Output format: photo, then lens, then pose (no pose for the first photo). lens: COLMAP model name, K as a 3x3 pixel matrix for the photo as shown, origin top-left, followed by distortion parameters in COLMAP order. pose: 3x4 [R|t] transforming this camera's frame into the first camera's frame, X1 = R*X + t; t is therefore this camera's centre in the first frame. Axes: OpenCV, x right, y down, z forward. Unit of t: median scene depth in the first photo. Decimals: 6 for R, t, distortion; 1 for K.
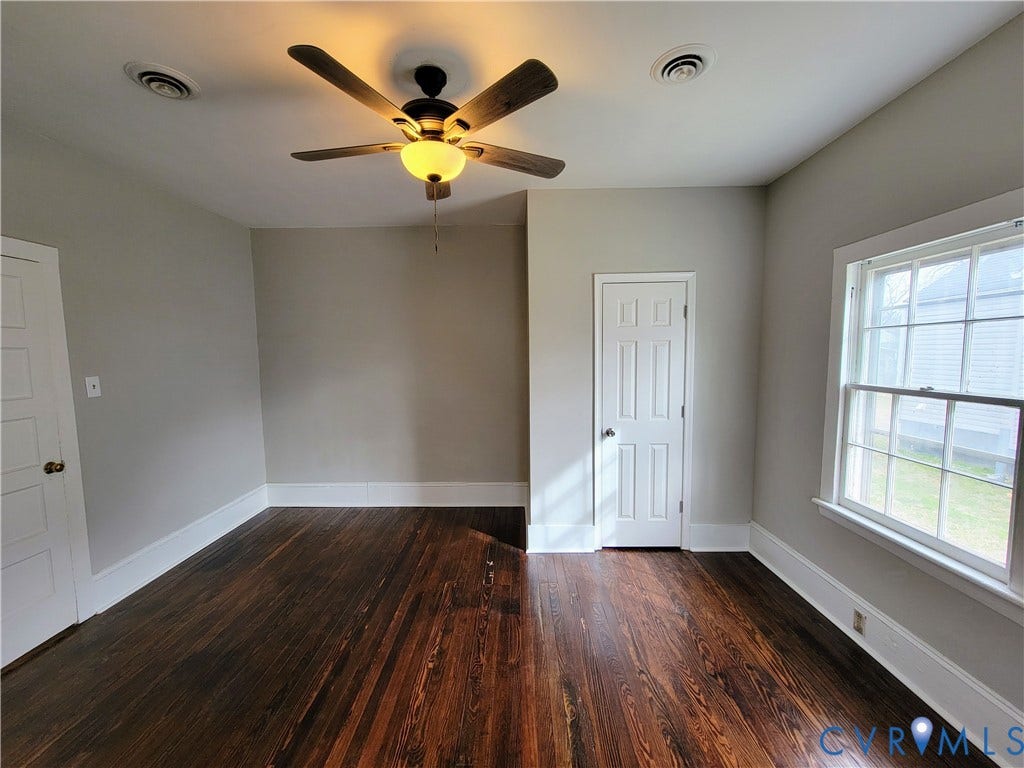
lens RADIAL K [[418.8, 0, 511.9], [0, 418.8, 388.6], [0, 0, 1]] dist [-0.002403, 0.000202]
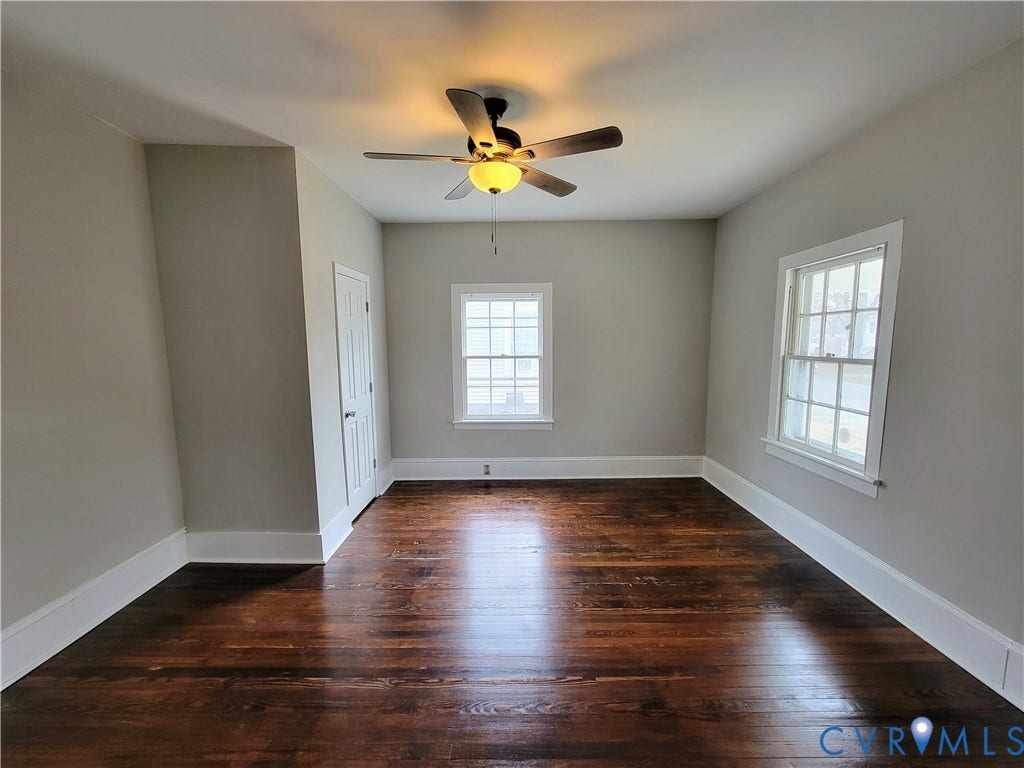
lens RADIAL K [[418.8, 0, 511.9], [0, 418.8, 388.6], [0, 0, 1]] dist [-0.002403, 0.000202]
pose [[-0.014583, -0.103276, 0.994546, -0.900607], [0.095441, 0.989966, 0.104200, -0.033619], [-0.995328, 0.096440, -0.004580, 0.633663]]
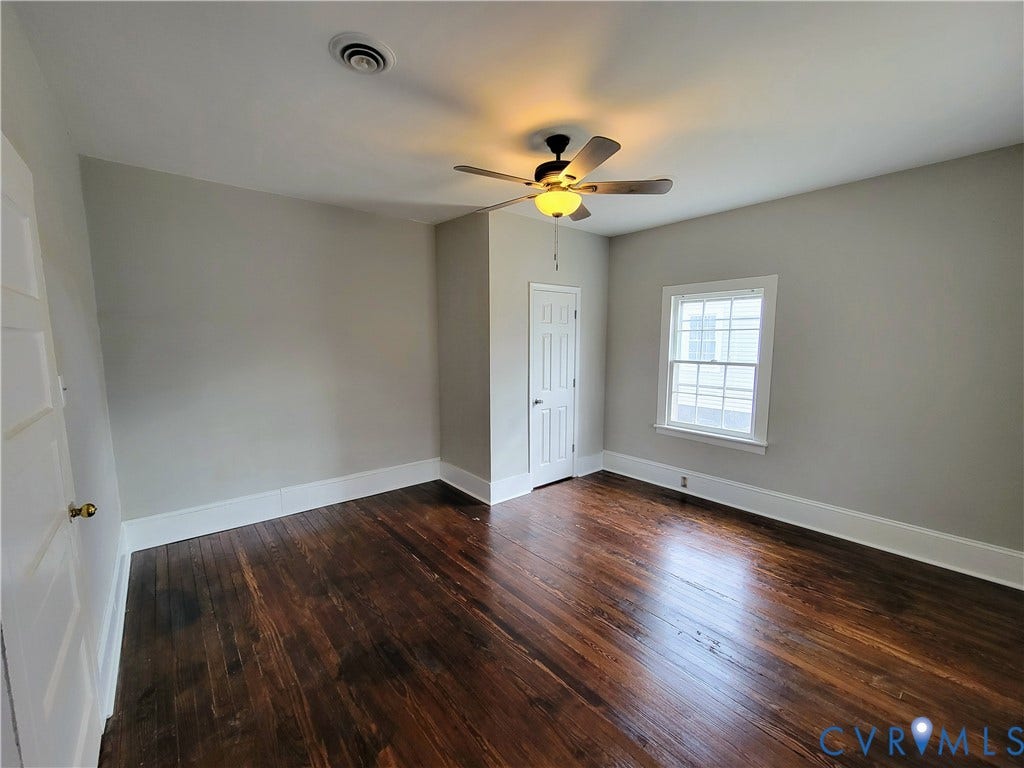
lens RADIAL K [[418.8, 0, 511.9], [0, 418.8, 388.6], [0, 0, 1]] dist [-0.002403, 0.000202]
pose [[0.754249, -0.064265, 0.653435, -0.766533], [0.047531, 0.997932, 0.043282, 0.001424], [-0.654865, -0.001586, 0.755744, 0.039522]]
